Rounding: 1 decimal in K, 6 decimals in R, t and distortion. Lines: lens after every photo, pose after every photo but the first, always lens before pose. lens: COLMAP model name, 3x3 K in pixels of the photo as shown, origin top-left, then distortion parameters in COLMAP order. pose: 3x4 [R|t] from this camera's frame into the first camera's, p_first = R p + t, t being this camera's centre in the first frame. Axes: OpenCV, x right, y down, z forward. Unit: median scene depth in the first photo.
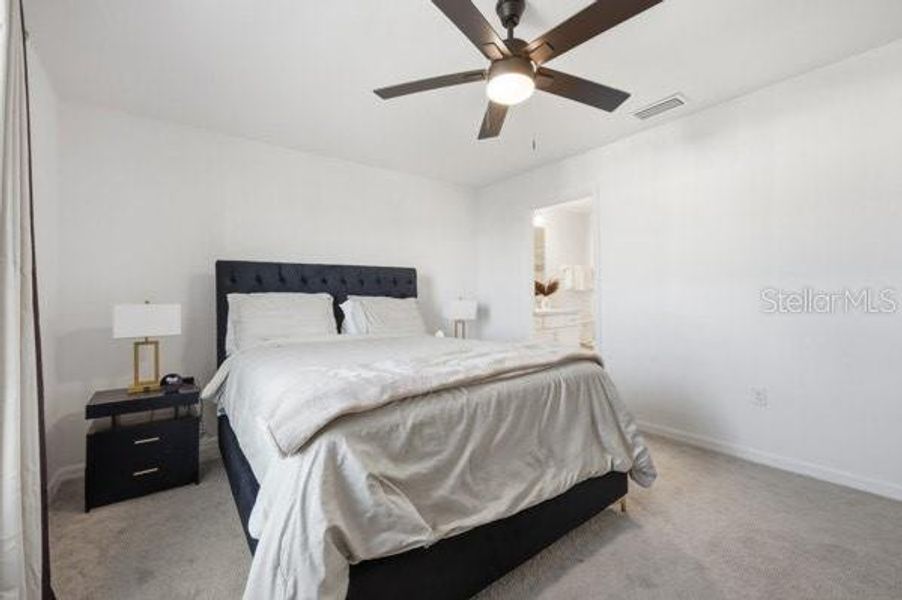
lens RADIAL K [[406.5, 0, 451.0], [0, 406.5, 300.0], [0, 0, 1]] dist [0.091888, -0.000065]
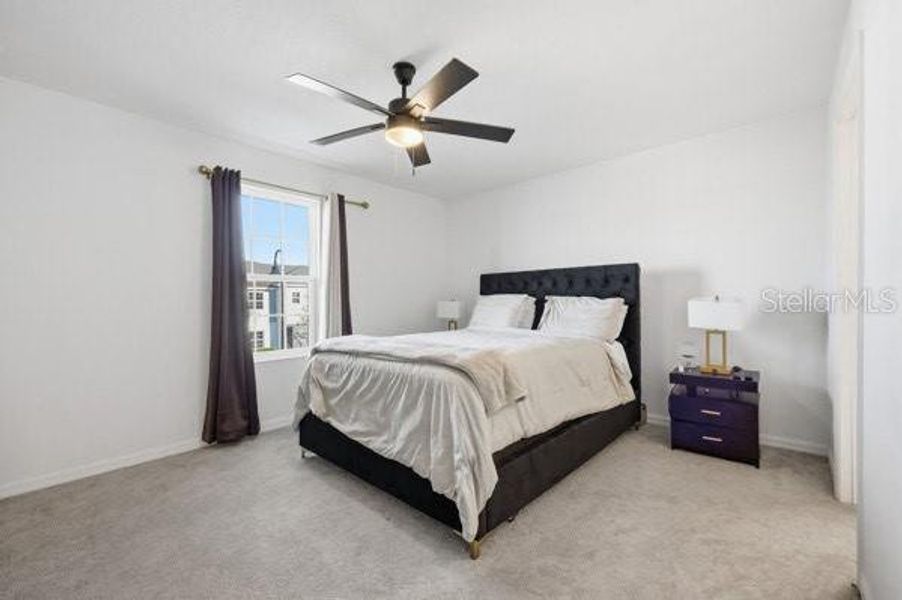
lens RADIAL K [[366.8, 0, 451.0], [0, 366.8, 300.0], [0, 0, 1]] dist [0.001302, 0.000021]
pose [[0.142142, 0.012368, -0.989769, 0.770419], [0.002765, 0.999913, 0.012892, -0.011945], [0.989842, -0.004570, 0.142095, 0.582309]]
